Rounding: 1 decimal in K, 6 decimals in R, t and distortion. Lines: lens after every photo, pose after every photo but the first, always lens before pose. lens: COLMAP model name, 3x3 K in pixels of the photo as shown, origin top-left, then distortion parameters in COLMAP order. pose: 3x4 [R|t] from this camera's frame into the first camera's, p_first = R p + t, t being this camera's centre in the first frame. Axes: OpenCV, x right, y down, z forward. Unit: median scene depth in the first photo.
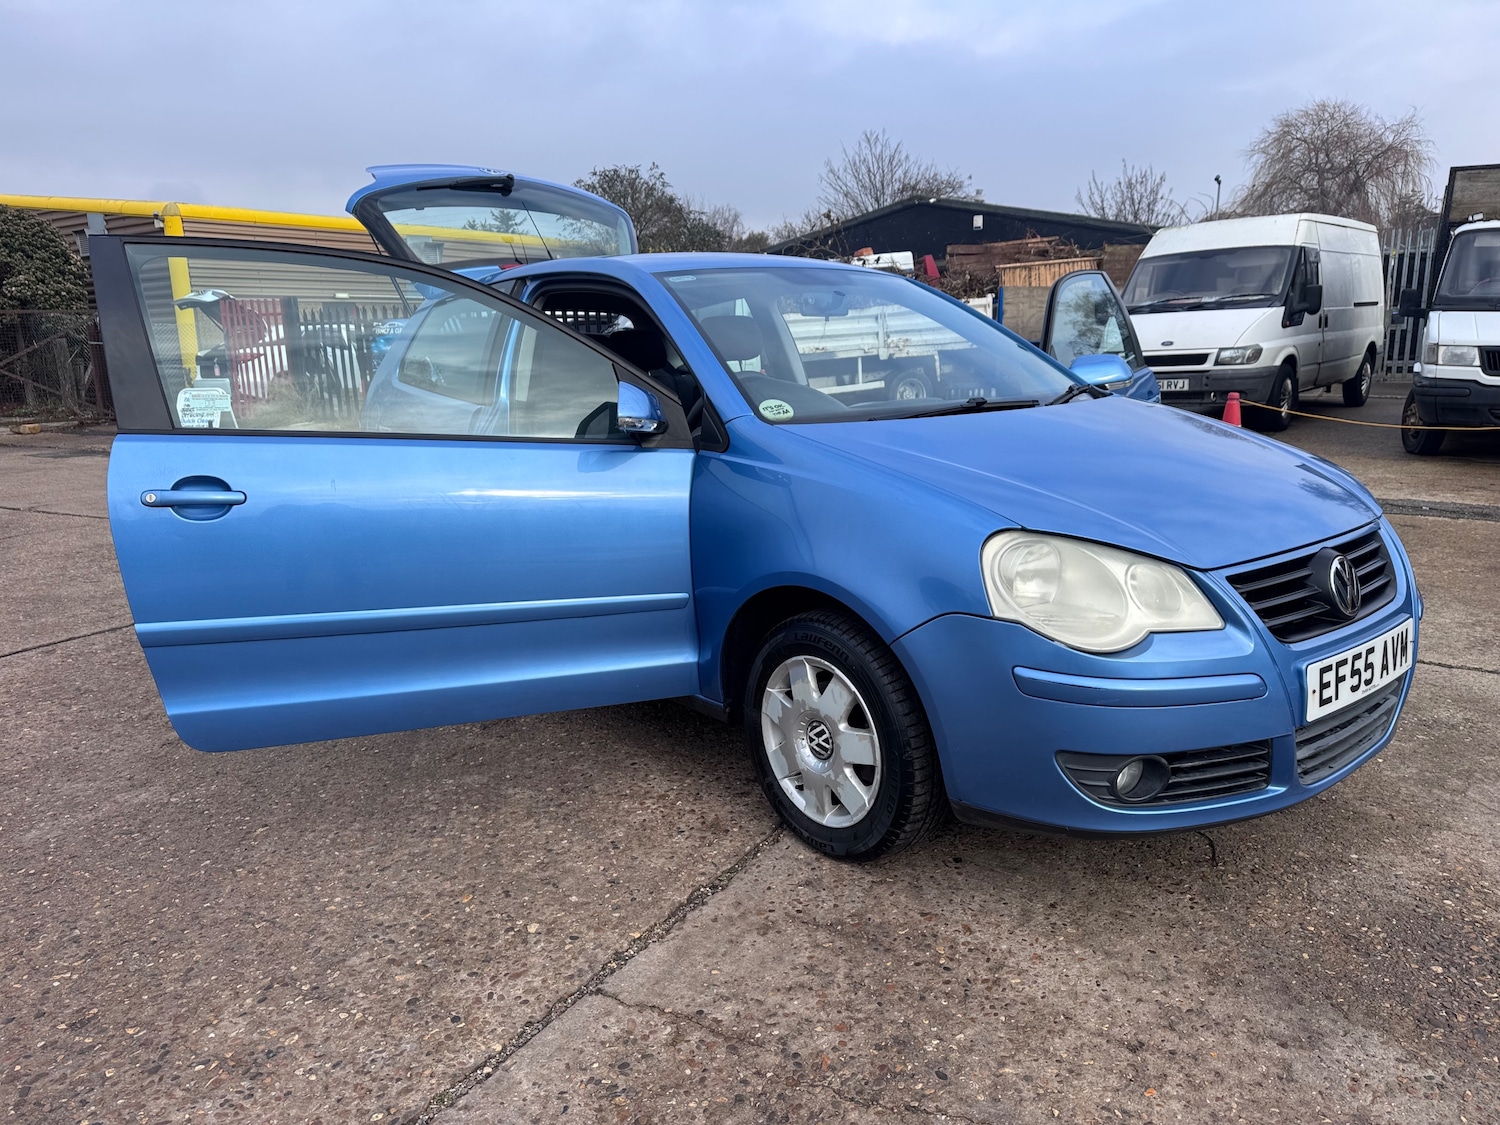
lens RADIAL K [[1053.8, 0, 746.9], [0, 1053.8, 552.5], [0, 0, 1]] dist [0.025171, -0.026709]
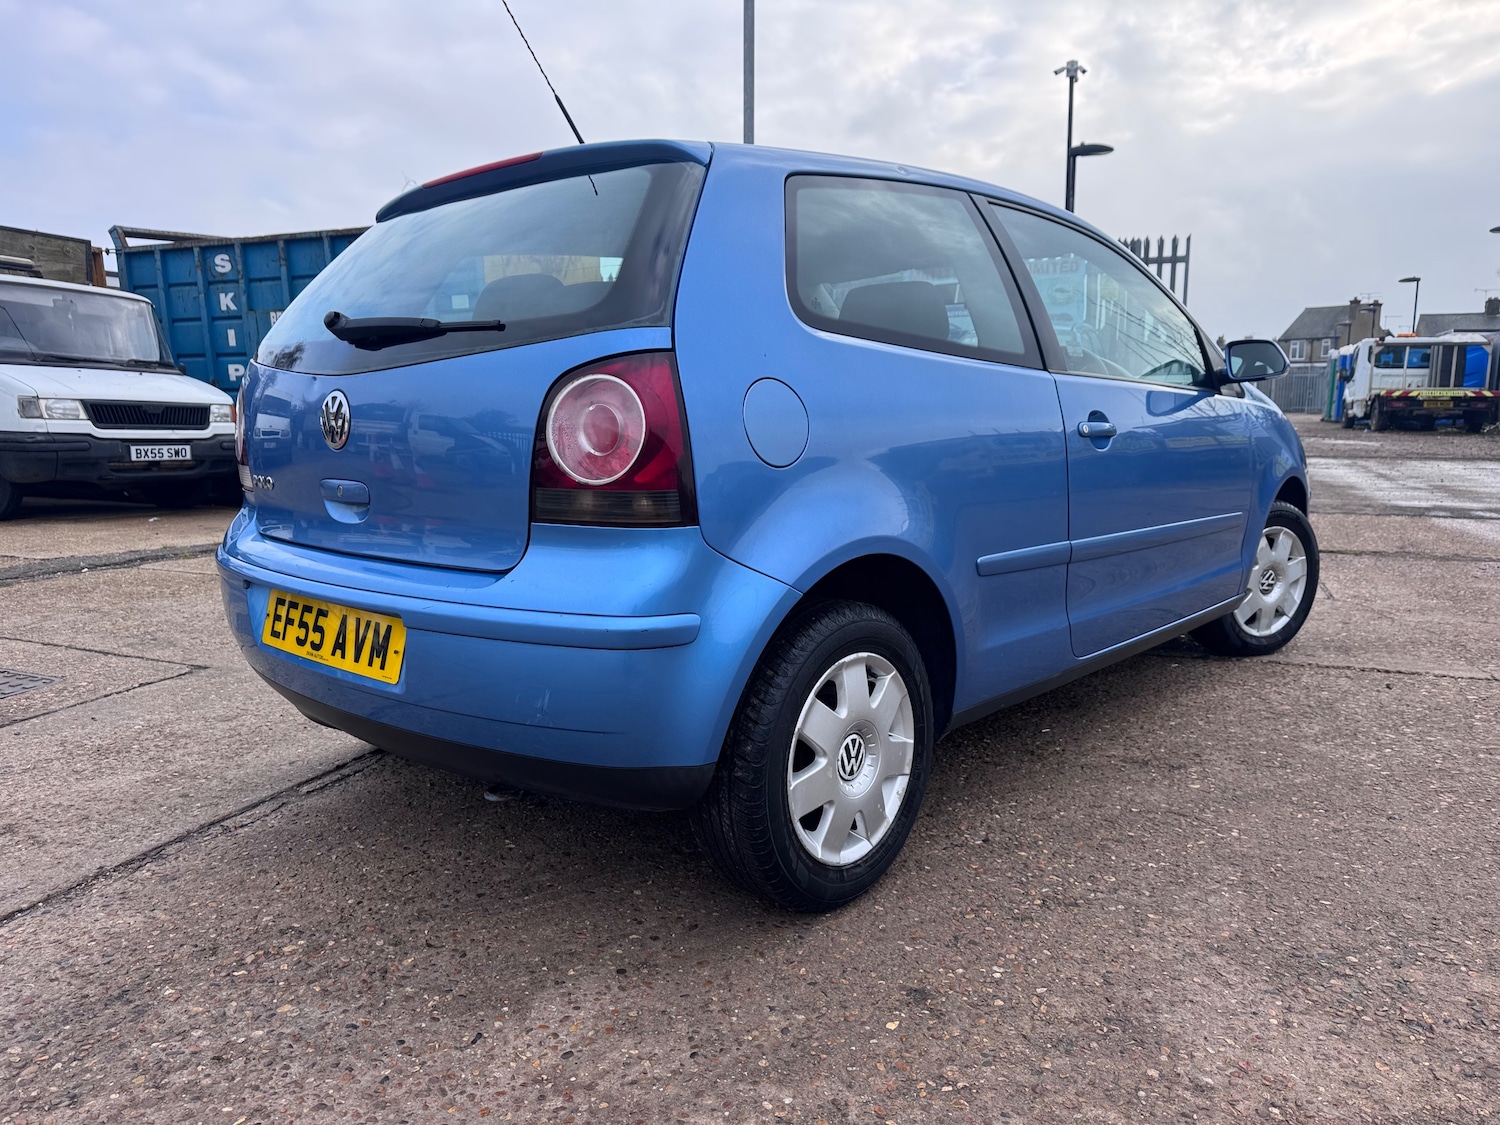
lens RADIAL K [[1054.2, 0, 755.7], [0, 1054.2, 547.6], [0, 0, 1]] dist [0.051515, -0.069900]
pose [[-0.164215, -0.097409, 0.981603, -1.428996], [0.195336, 0.972195, 0.129153, -0.239538], [-0.966890, 0.212952, -0.140622, 2.037751]]
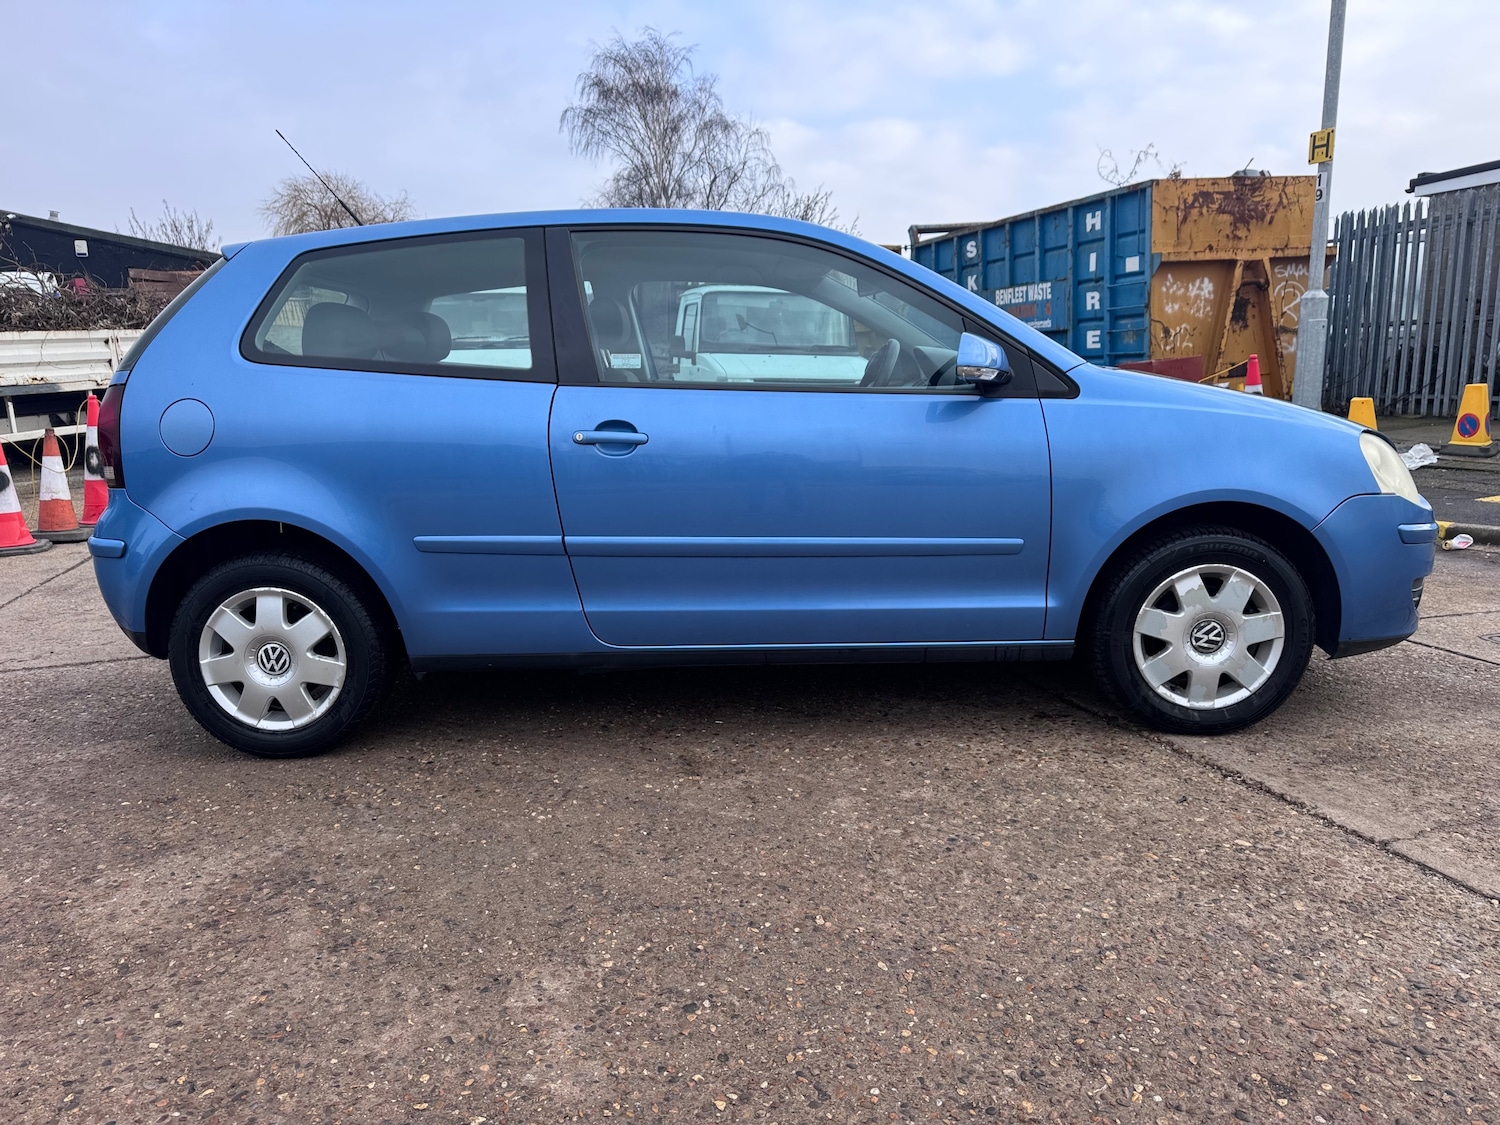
lens RADIAL K [[1054.6, 0, 750.7], [0, 1054.6, 553.5], [0, 0, 1]] dist [0.023087, -0.025661]
pose [[0.642189, -0.109269, 0.758718, -1.187847], [0.146955, 0.988979, 0.018046, -0.010696], [-0.752328, 0.099908, 0.651169, 0.625721]]
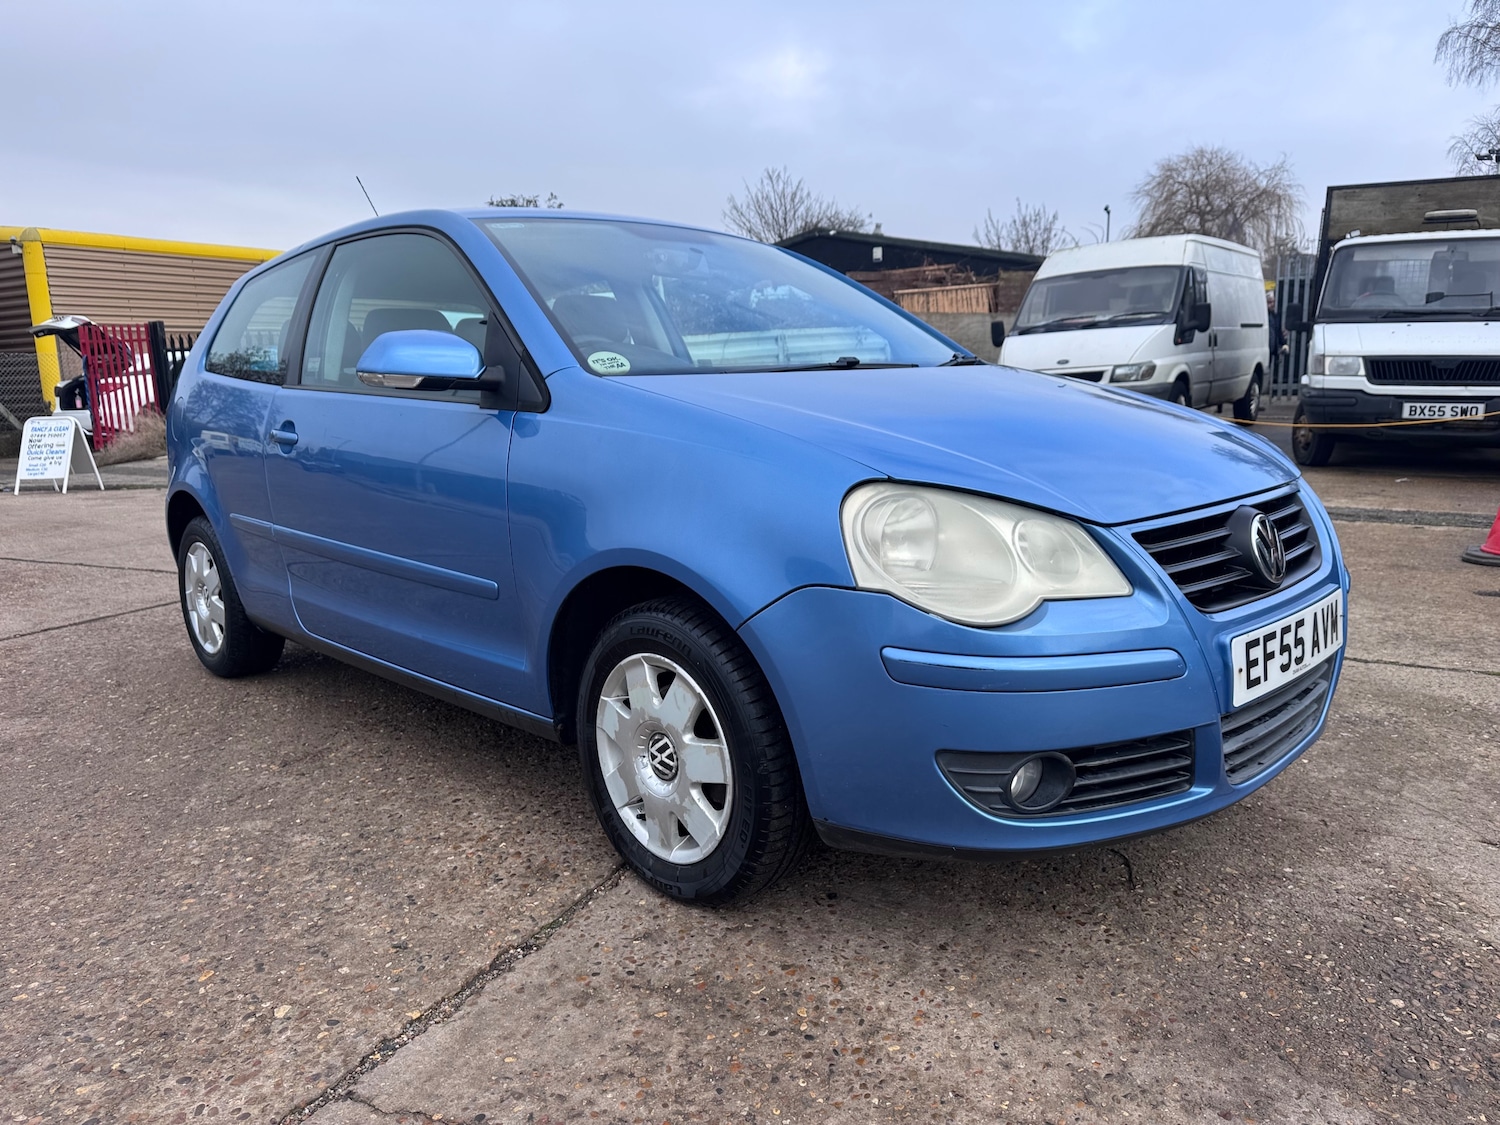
lens RADIAL K [[1063.1, 0, 750.9], [0, 1063.1, 546.4], [0, 0, 1]] dist [0.016085, -0.021738]
pose [[0.996129, -0.018161, 0.086007, 0.073541], [0.021720, 0.998939, -0.040618, 0.052751], [-0.085178, 0.042329, 0.995466, 0.174255]]
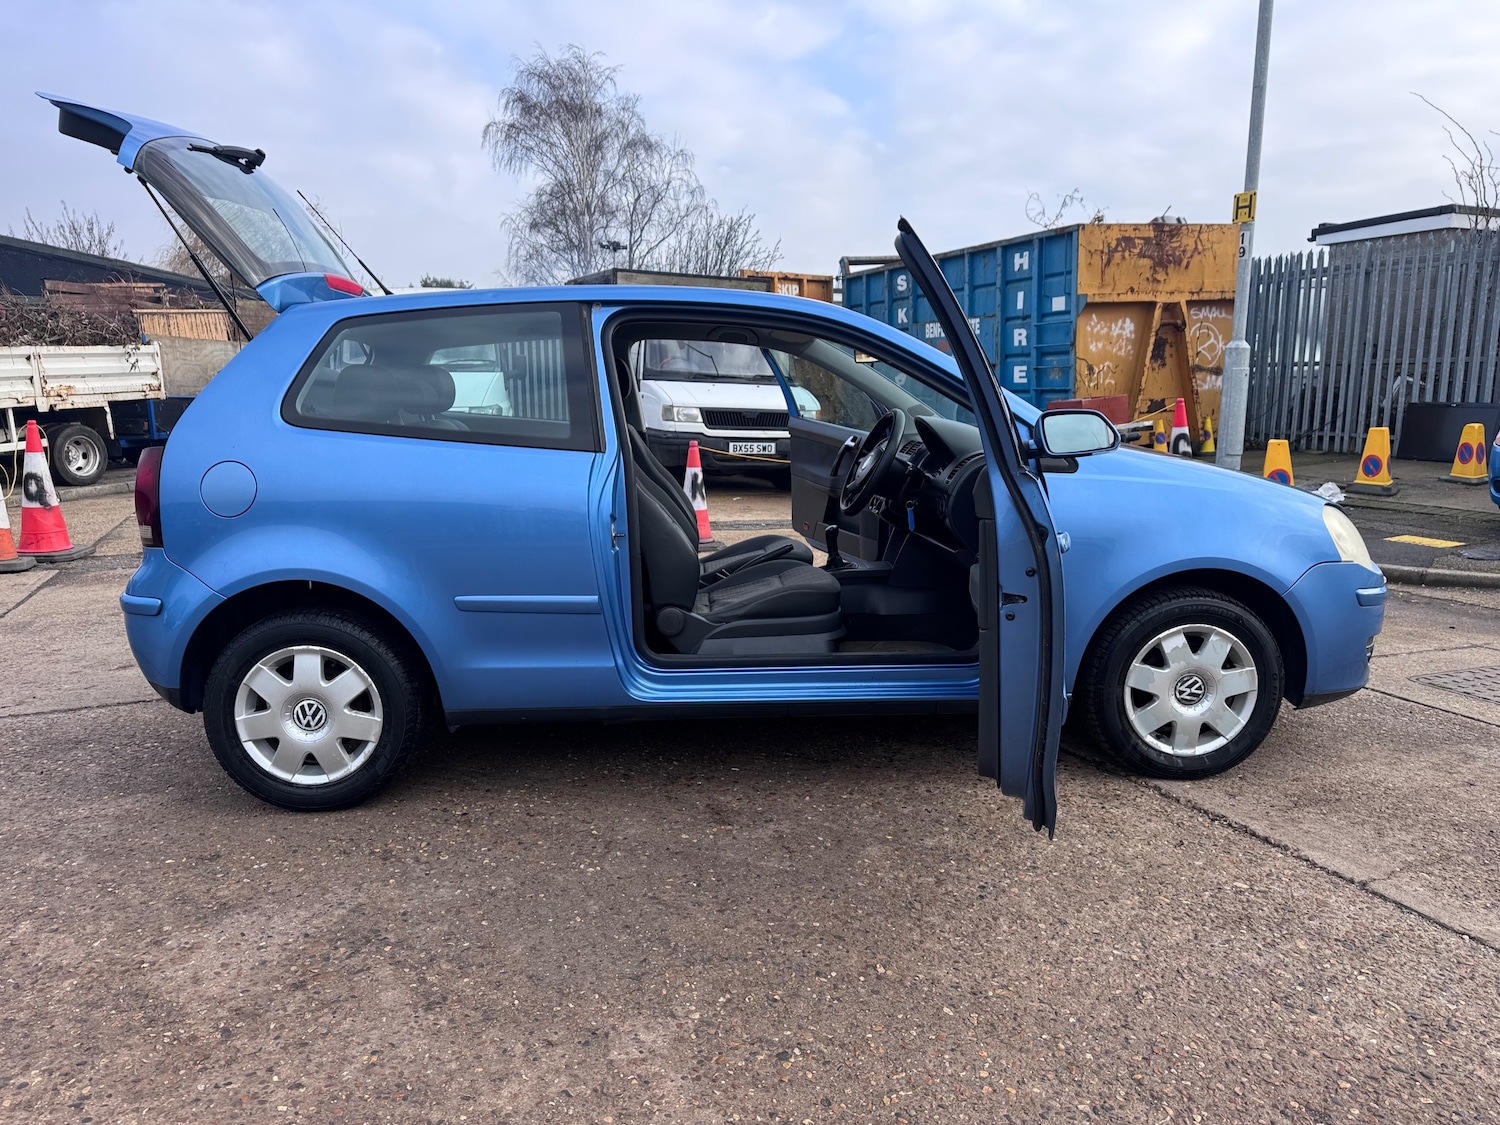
lens RADIAL K [[1053.8, 0, 746.9], [0, 1053.8, 552.5], [0, 0, 1]] dist [0.025171, -0.026709]
pose [[0.582314, -0.094712, 0.807428, -1.322286], [0.140803, 0.989930, 0.014573, -0.086558], [-0.800677, 0.105202, 0.589787, 0.676062]]
